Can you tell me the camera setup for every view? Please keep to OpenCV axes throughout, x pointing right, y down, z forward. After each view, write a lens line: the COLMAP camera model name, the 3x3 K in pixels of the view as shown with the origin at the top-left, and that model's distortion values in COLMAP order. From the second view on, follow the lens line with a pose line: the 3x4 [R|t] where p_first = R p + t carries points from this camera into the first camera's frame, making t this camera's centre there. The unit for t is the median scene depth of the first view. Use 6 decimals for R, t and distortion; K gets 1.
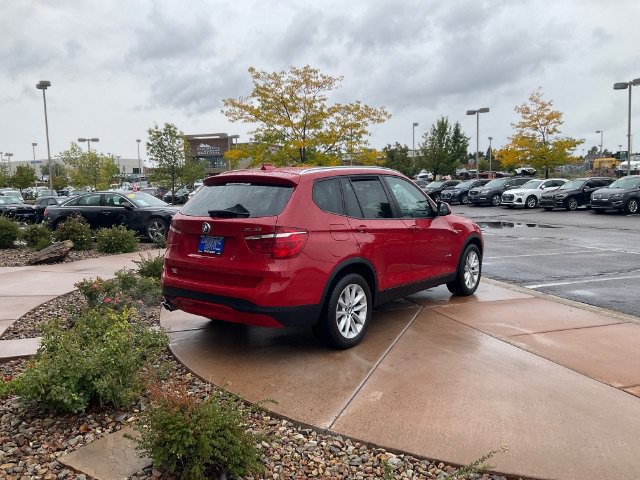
lens RADIAL K [[532.6, 0, 321.3], [0, 532.6, 251.6], [0, 0, 1]] dist [0.063499, -0.092776]
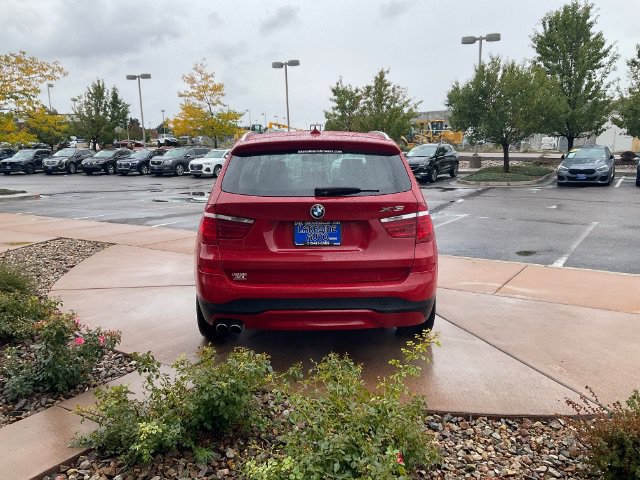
lens RADIAL K [[532.6, 0, 305.6], [0, 532.6, 253.2], [0, 0, 1]] dist [0.063499, -0.092776]
pose [[0.790924, -0.114874, 0.601035, -0.096506], [0.079656, 0.993191, 0.085004, -0.007225], [-0.606707, -0.019355, 0.794690, 0.058604]]
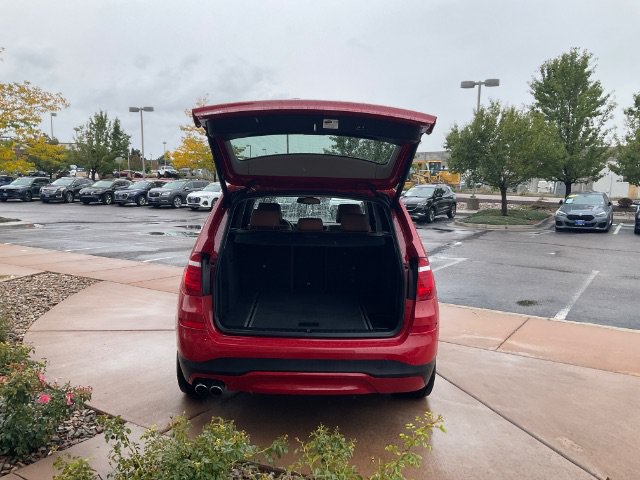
lens RADIAL K [[532.6, 0, 303.9], [0, 532.6, 255.8], [0, 0, 1]] dist [0.063499, -0.092776]
pose [[0.791063, -0.054360, 0.609314, -0.091005], [0.048286, 0.998485, 0.026390, -0.010280], [-0.609826, 0.008546, 0.792489, 0.064168]]
